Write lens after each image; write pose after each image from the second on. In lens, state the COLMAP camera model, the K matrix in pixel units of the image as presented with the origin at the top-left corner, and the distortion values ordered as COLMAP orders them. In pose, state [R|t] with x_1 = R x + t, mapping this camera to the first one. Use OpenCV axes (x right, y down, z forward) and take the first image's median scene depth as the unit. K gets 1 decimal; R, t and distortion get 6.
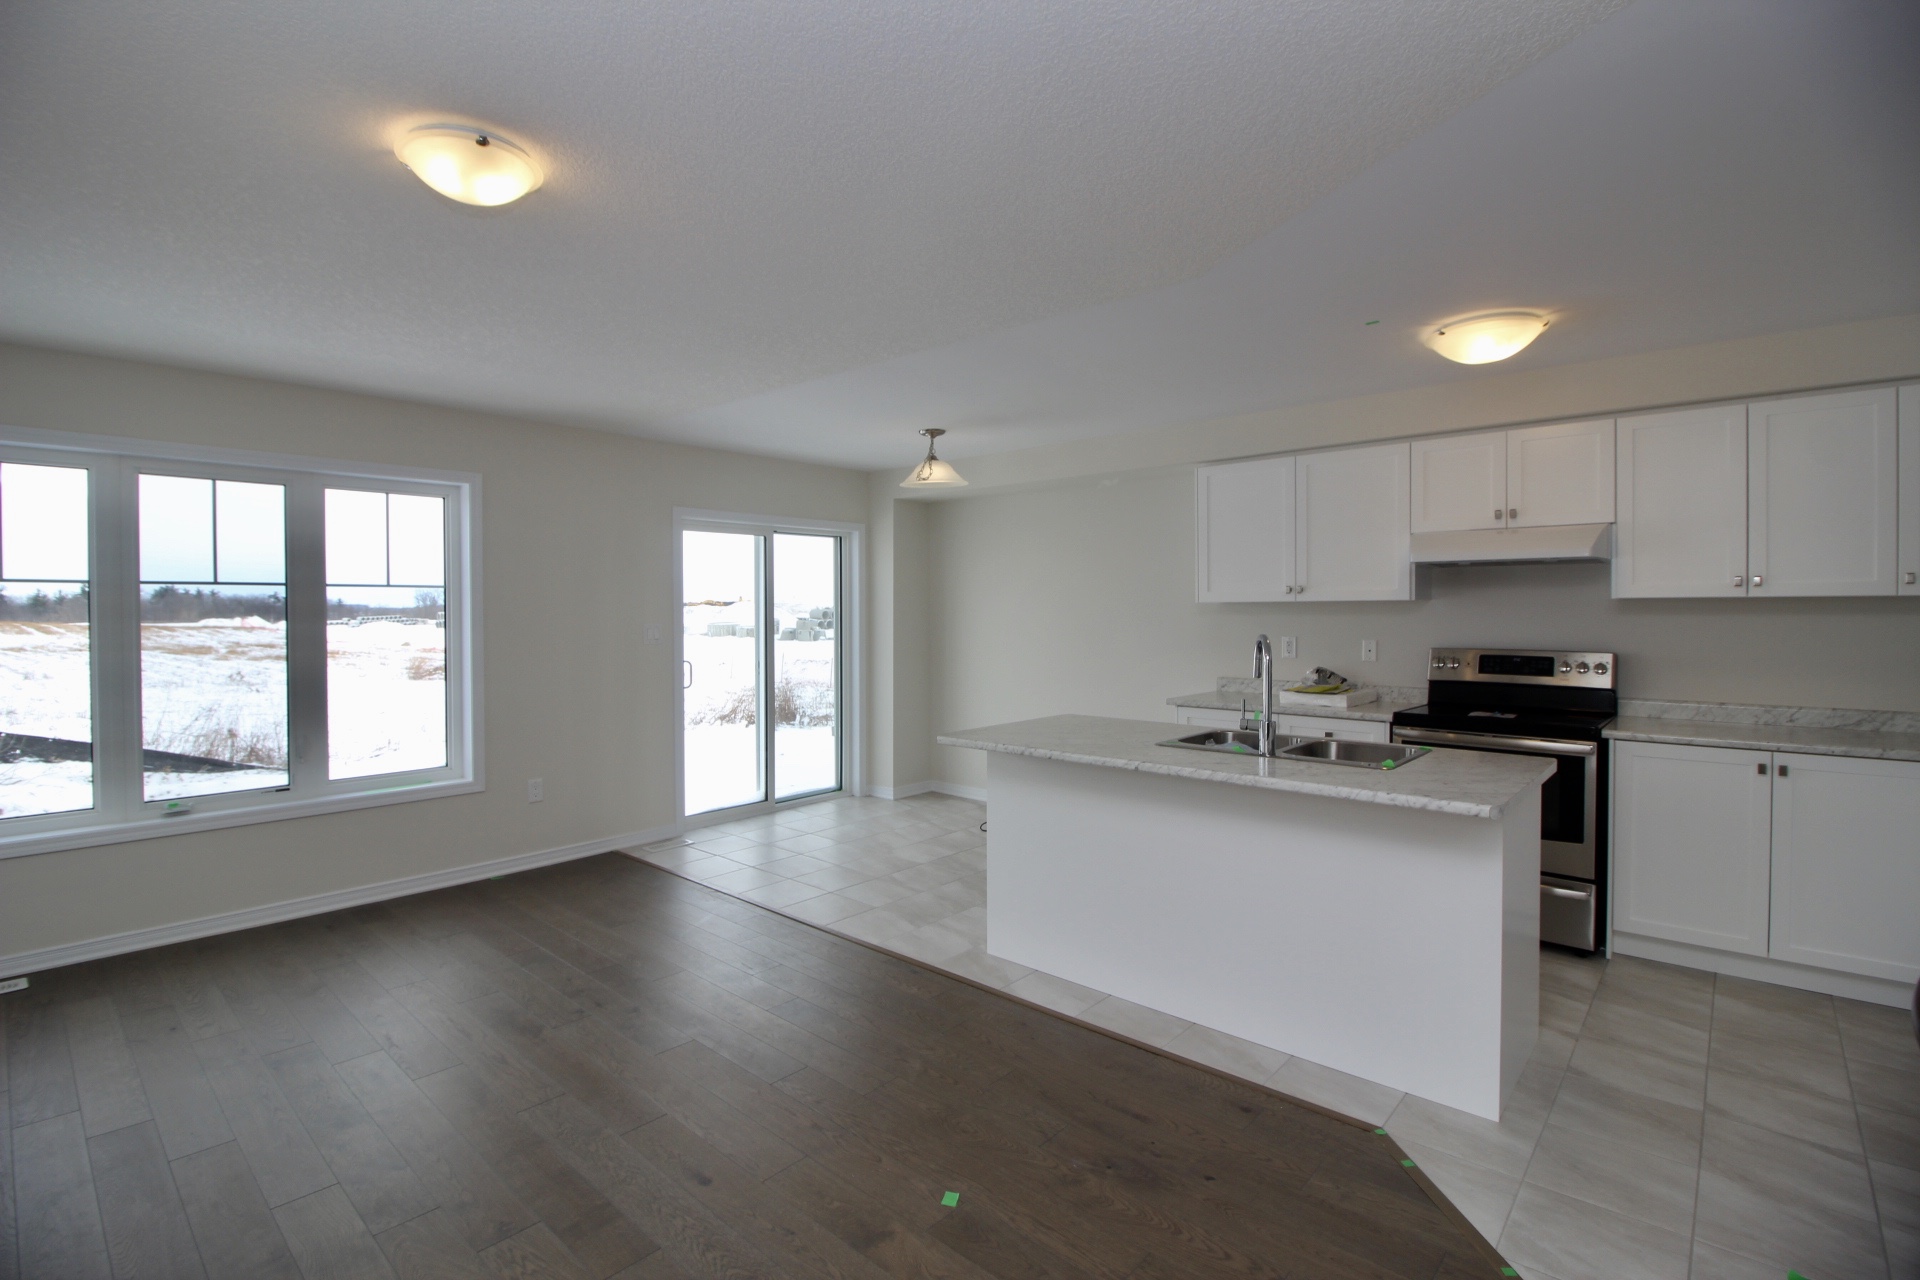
lens RADIAL K [[890.1, 0, 945.9], [0, 890.1, 625.9], [0, 0, 1]] dist [-0.000149, -0.013011]
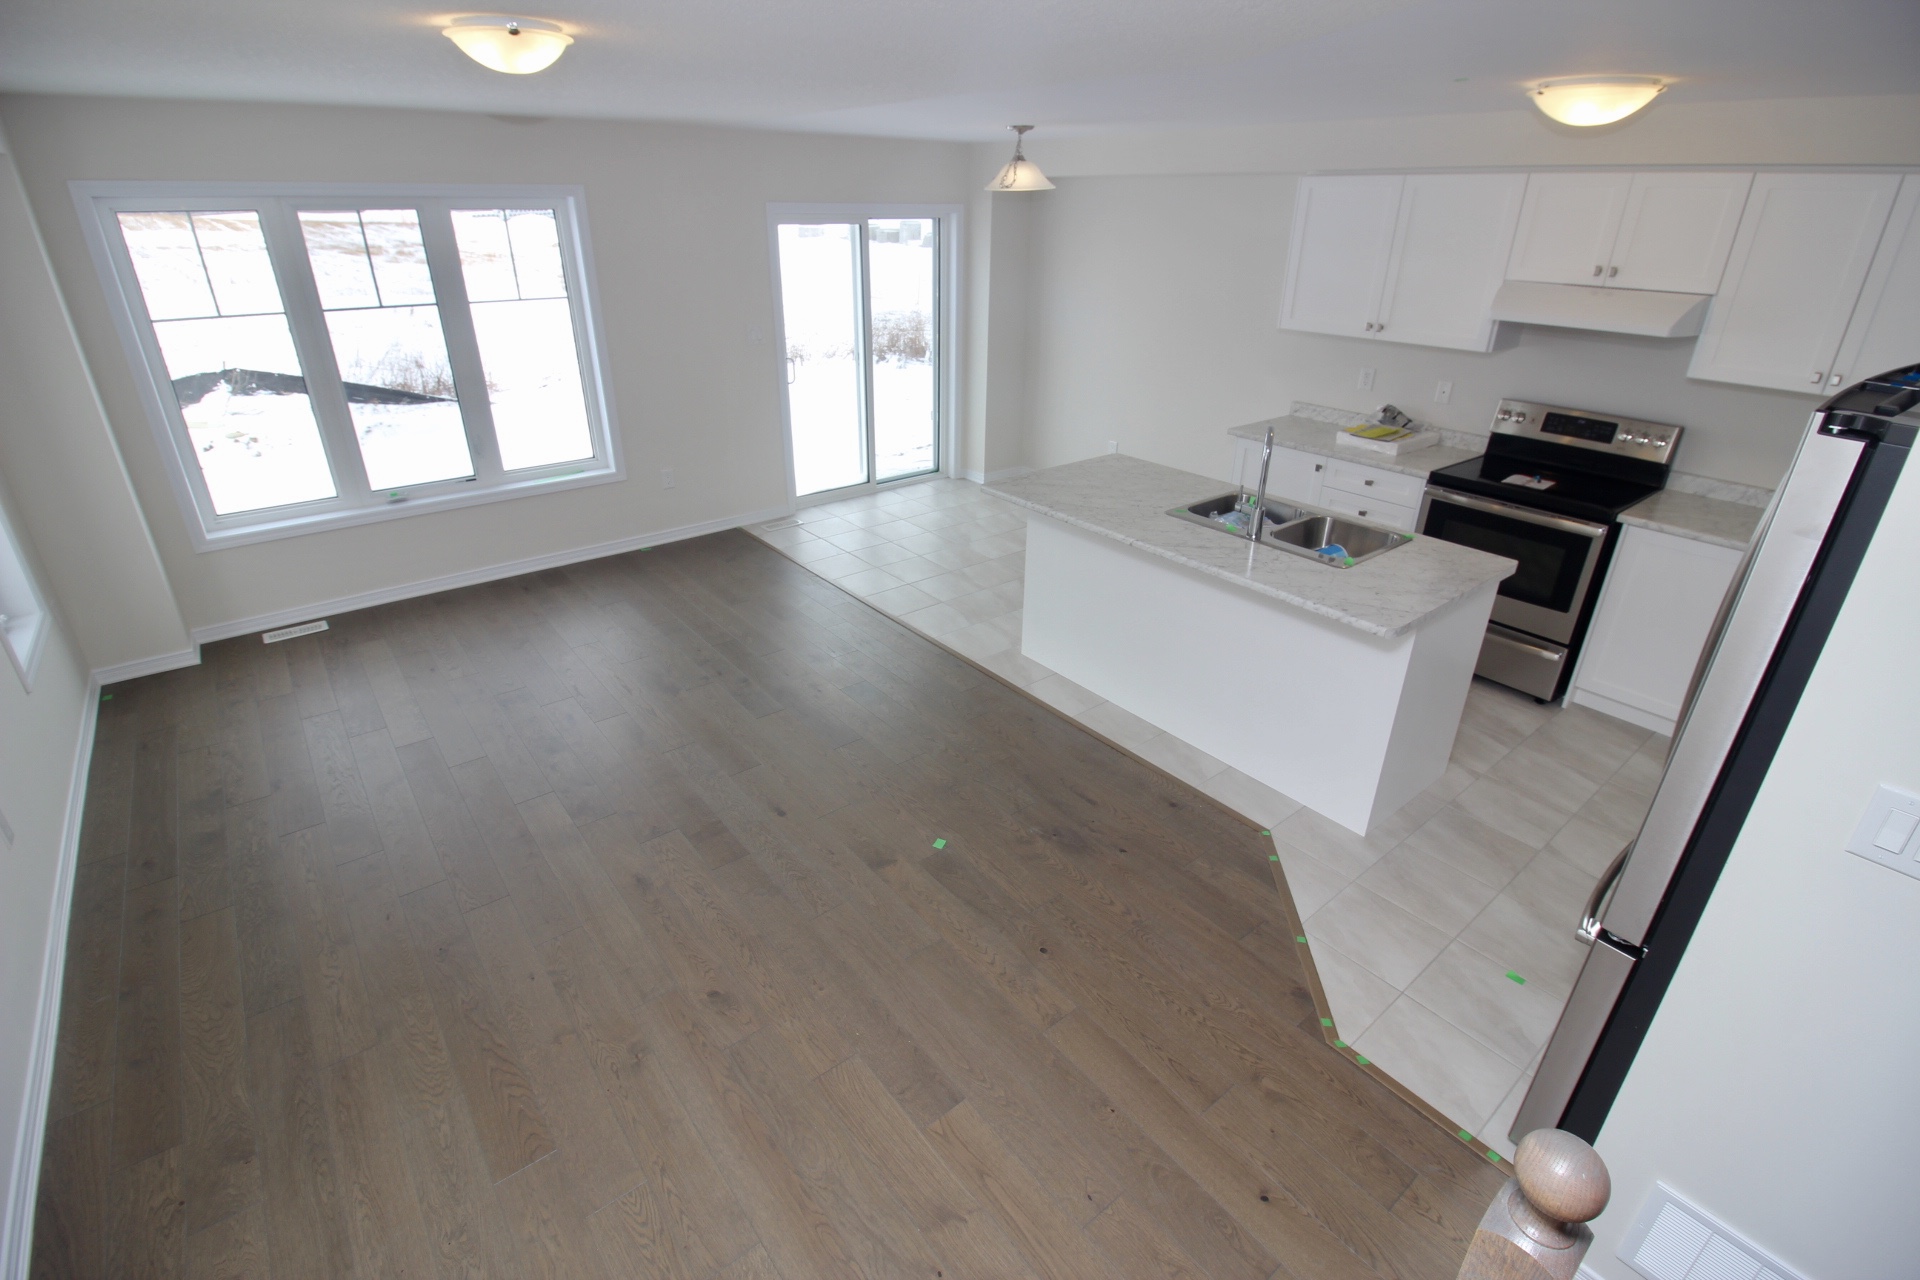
lens RADIAL K [[890.1, 0, 945.9], [0, 890.1, 625.9], [0, 0, 1]] dist [-0.000149, -0.013011]
pose [[0.986546, 0.078098, -0.143622, 0.106579], [-0.012036, 0.910831, 0.412604, -0.157845], [0.163039, -0.405325, 0.899517, -0.098008]]
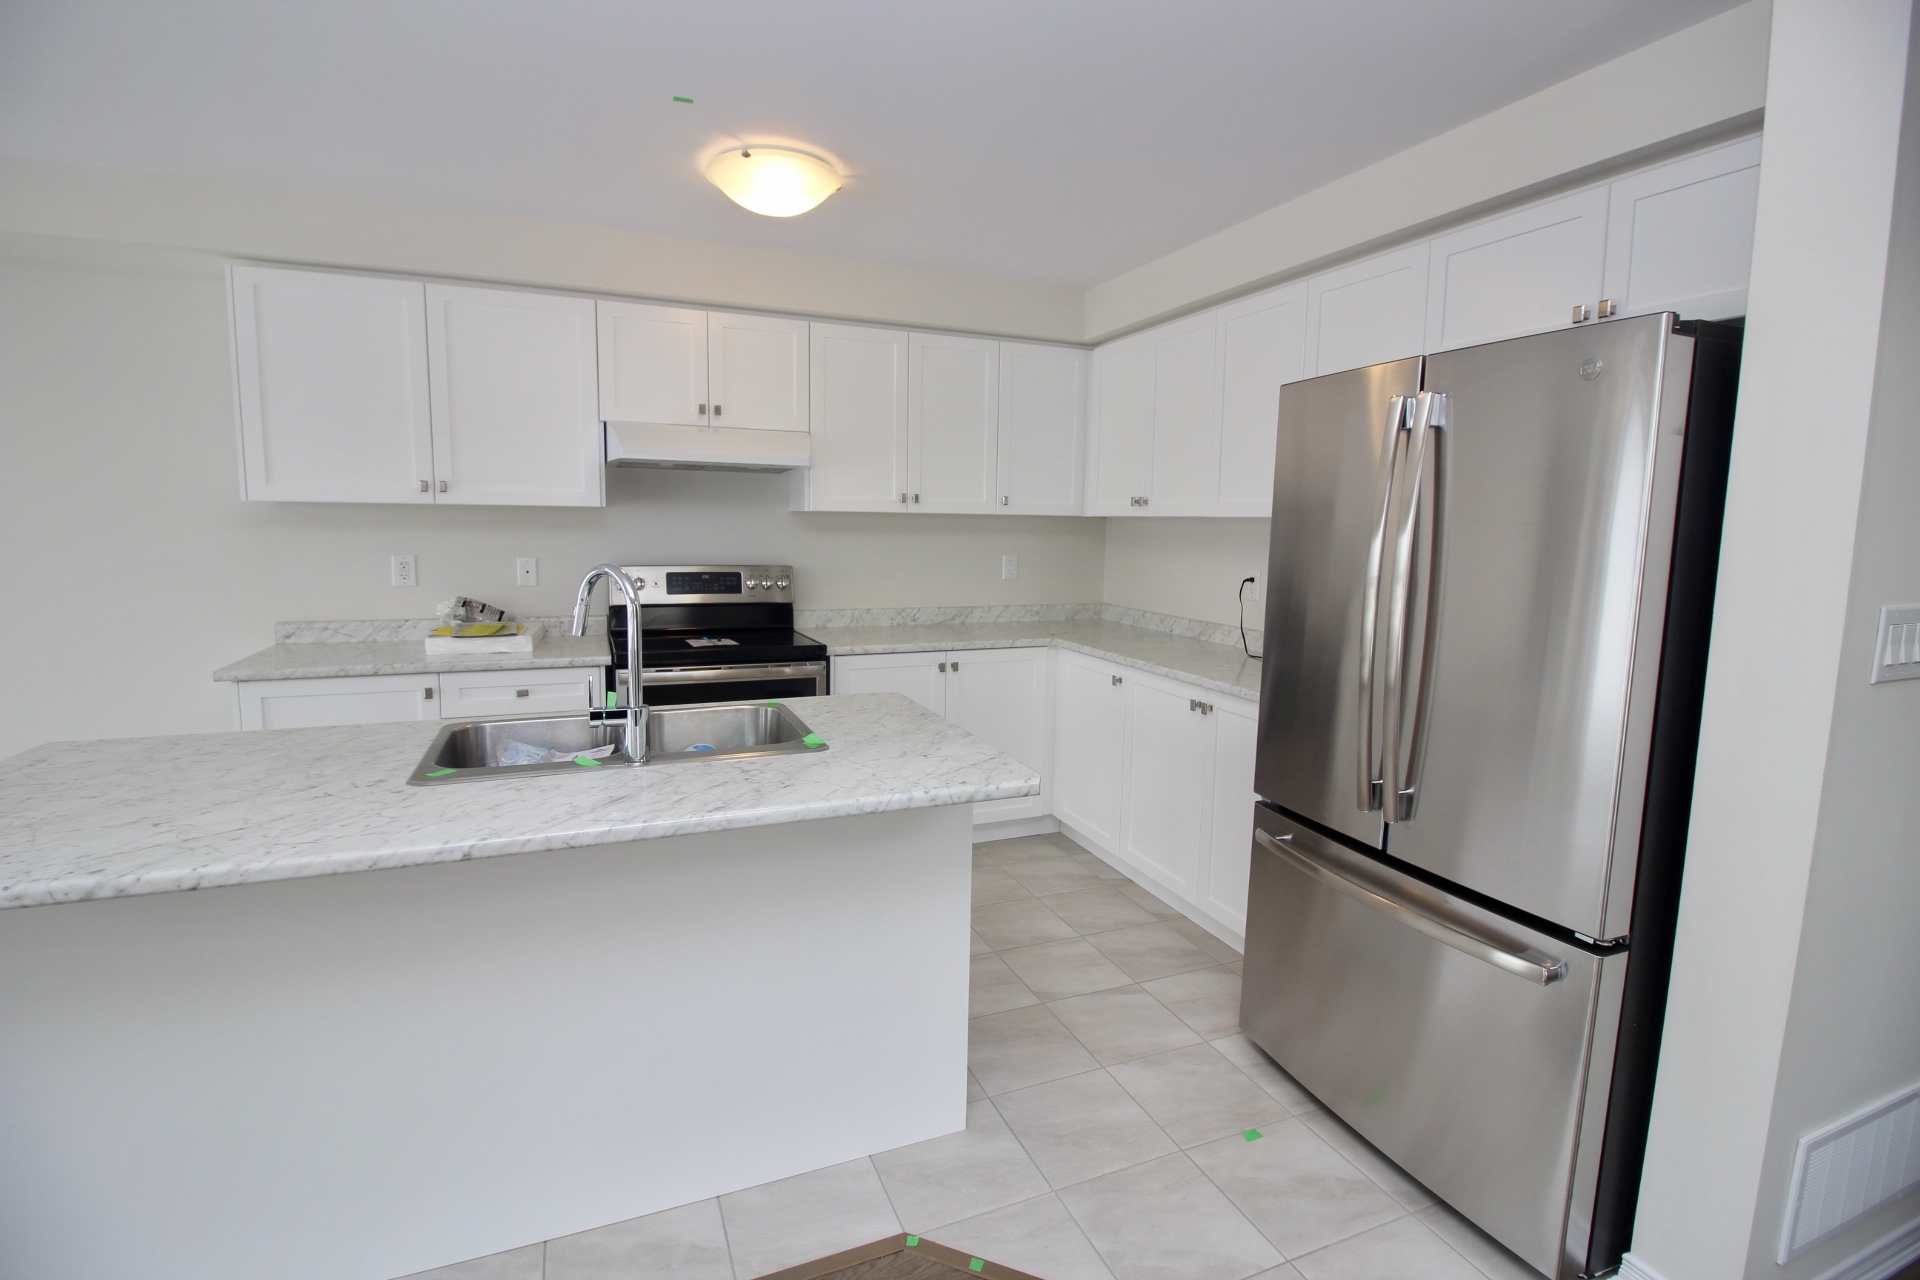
lens RADIAL K [[893.0, 0, 954.9], [0, 893.0, 617.8], [0, 0, 1]] dist [-0.002482, -0.000413]
pose [[0.422690, -0.088708, 0.901922, -0.069044], [-0.001552, 0.995126, 0.098603, -0.010117], [-0.906273, -0.043078, 0.420492, 0.401423]]
